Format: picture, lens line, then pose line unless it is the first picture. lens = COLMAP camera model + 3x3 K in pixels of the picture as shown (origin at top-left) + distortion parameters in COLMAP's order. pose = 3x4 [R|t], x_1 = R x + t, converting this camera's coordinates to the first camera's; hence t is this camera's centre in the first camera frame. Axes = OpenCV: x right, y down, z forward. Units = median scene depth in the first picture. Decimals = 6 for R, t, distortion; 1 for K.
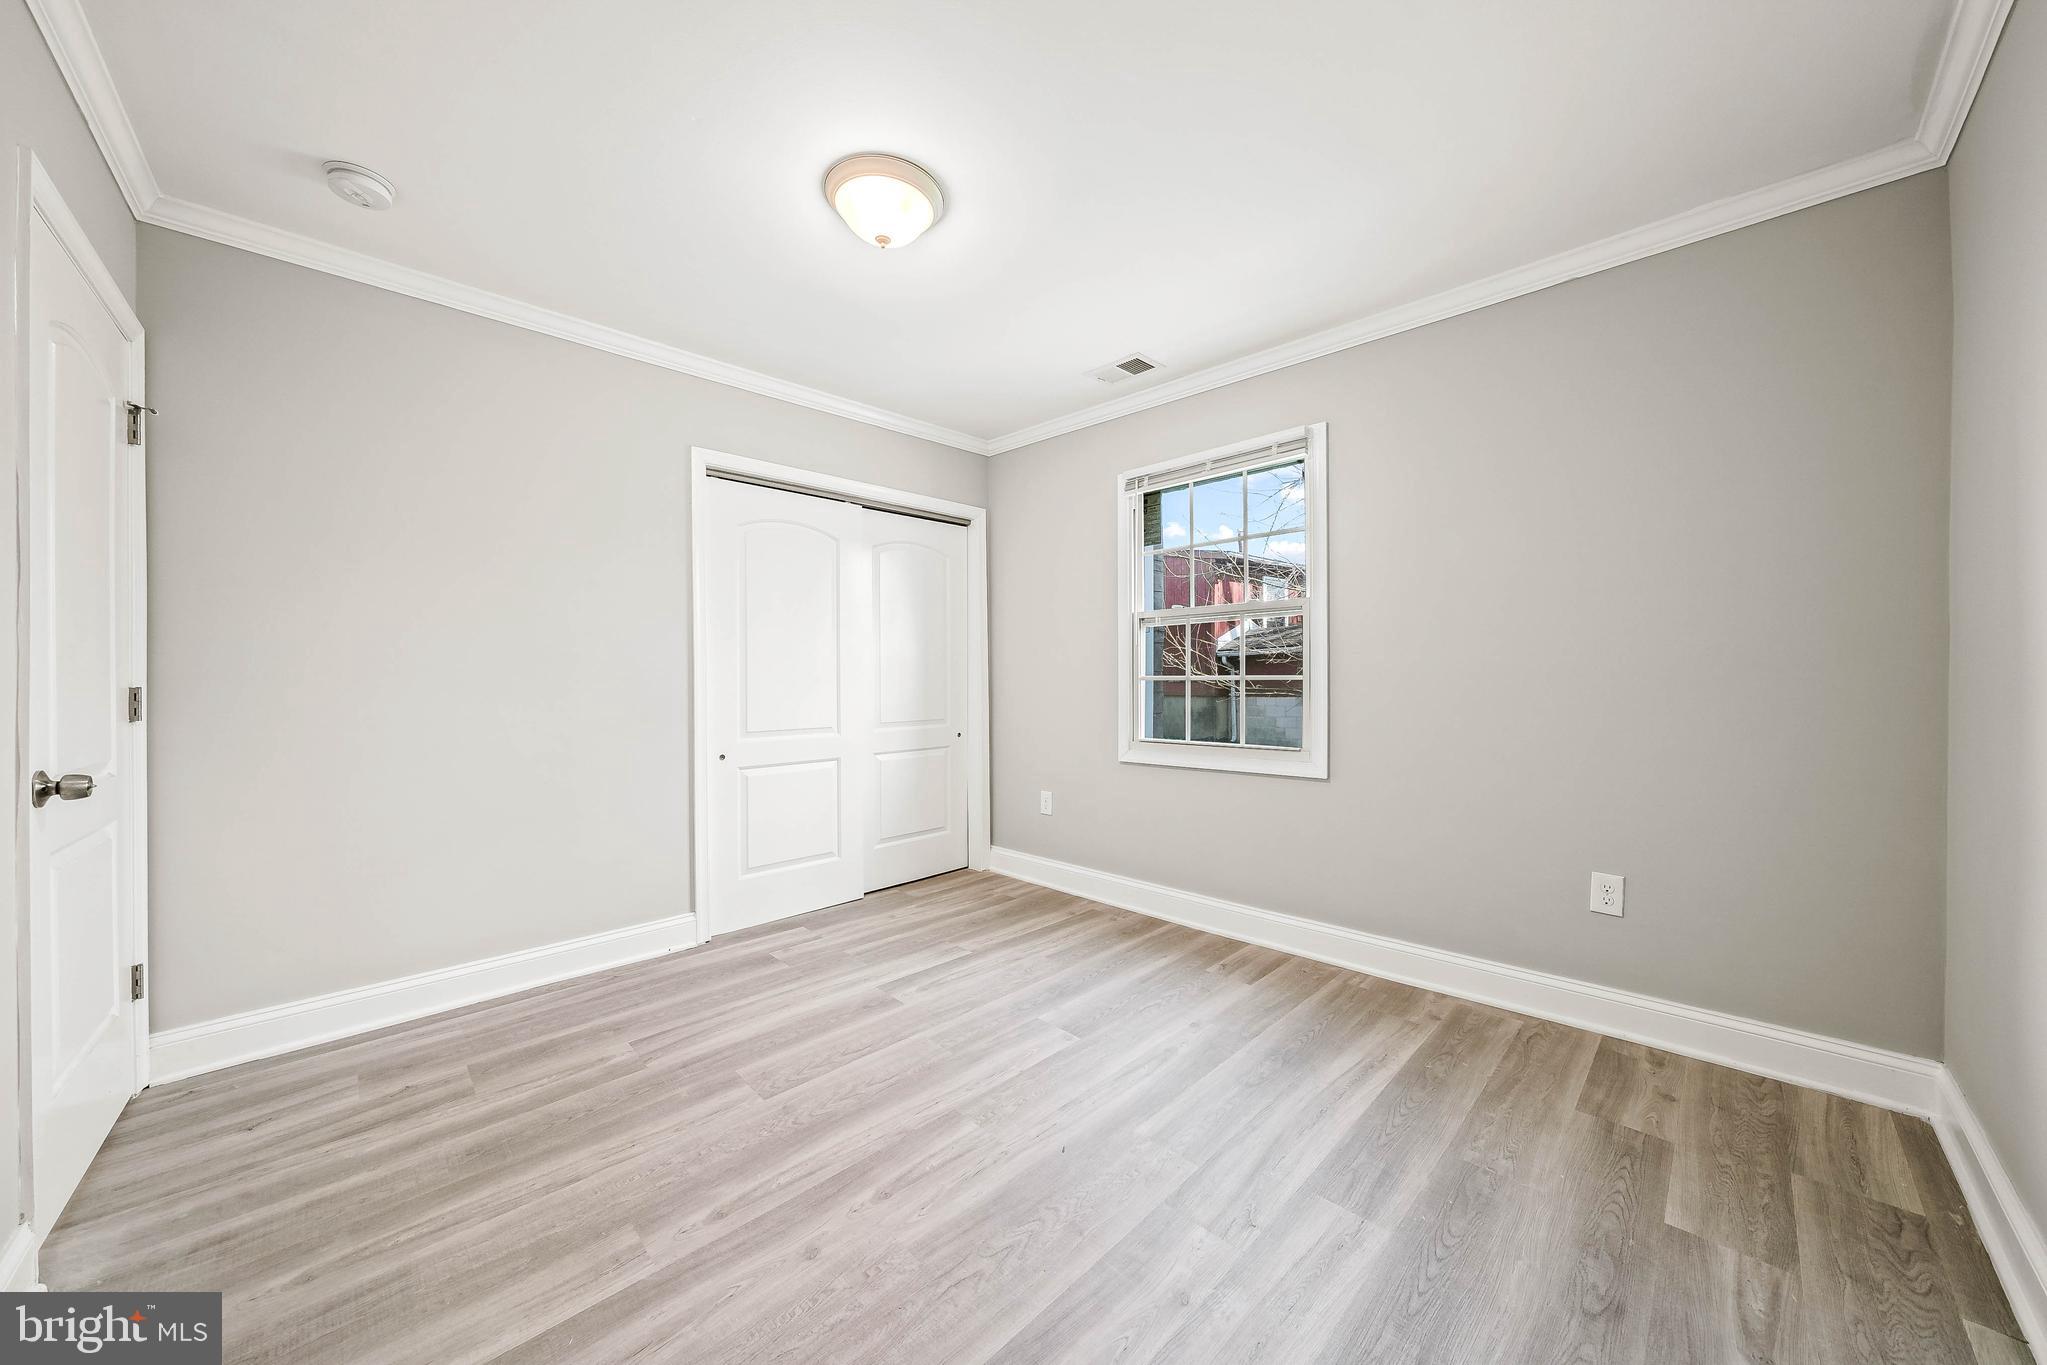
lens RADIAL K [[705.2, 0, 1018.8], [0, 705.2, 687.9], [0, 0, 1]] dist [-0.001487, -0.000235]
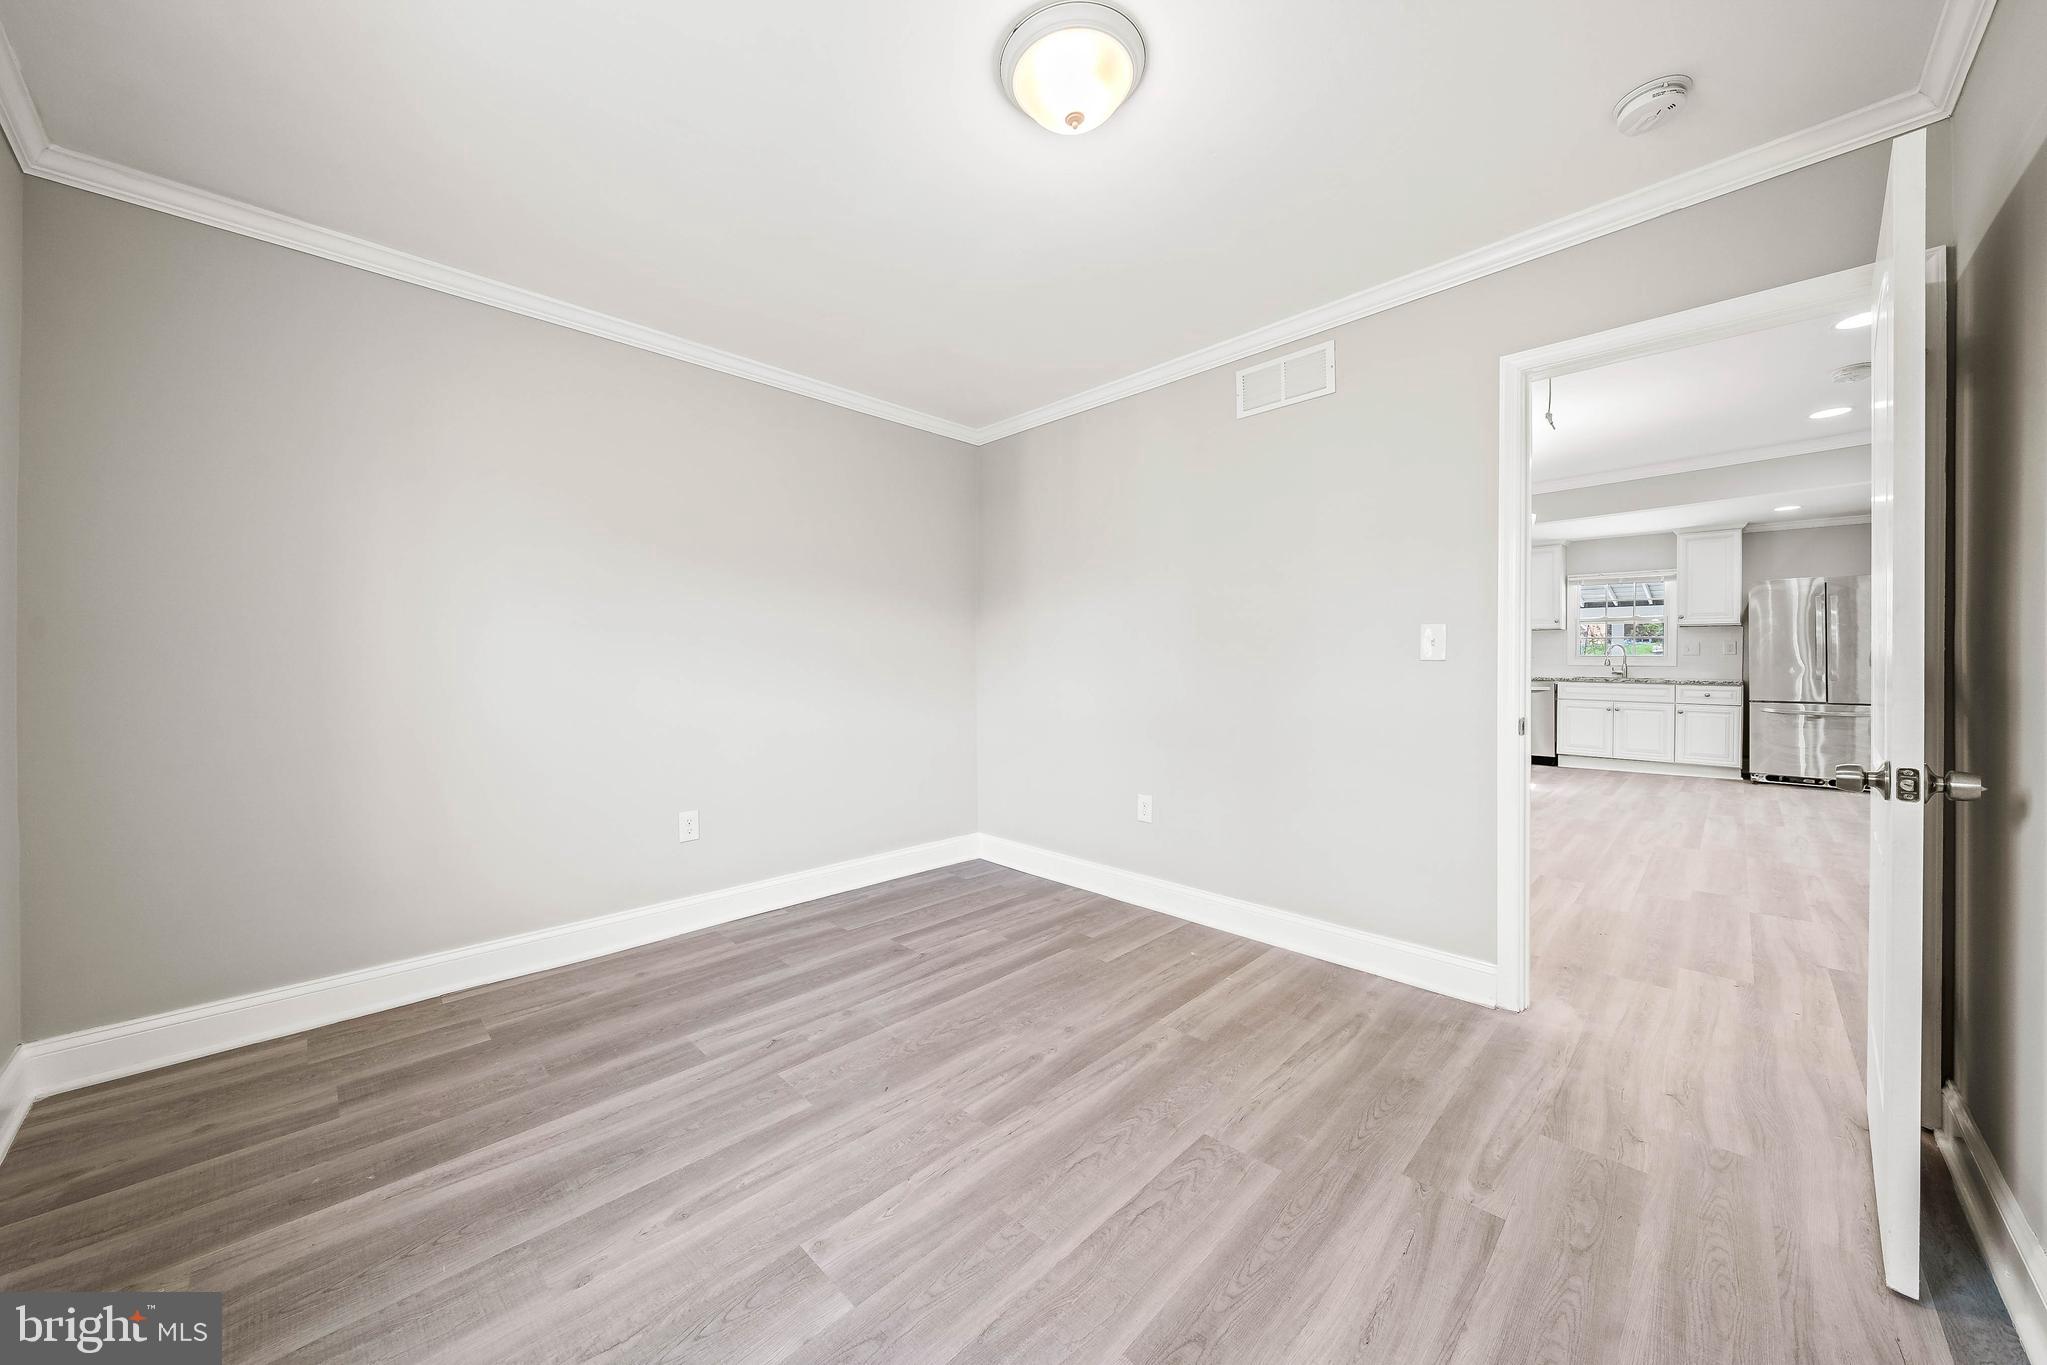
lens RADIAL K [[724.0, 0, 1005.3], [0, 724.0, 654.3], [0, 0, 1]] dist [0.002217, 0.000146]
pose [[-0.999931, 0.005975, -0.010112, -0.106011], [0.005976, 0.999982, -0.000133, -0.023828], [0.010111, -0.000194, -0.999949, 1.955306]]
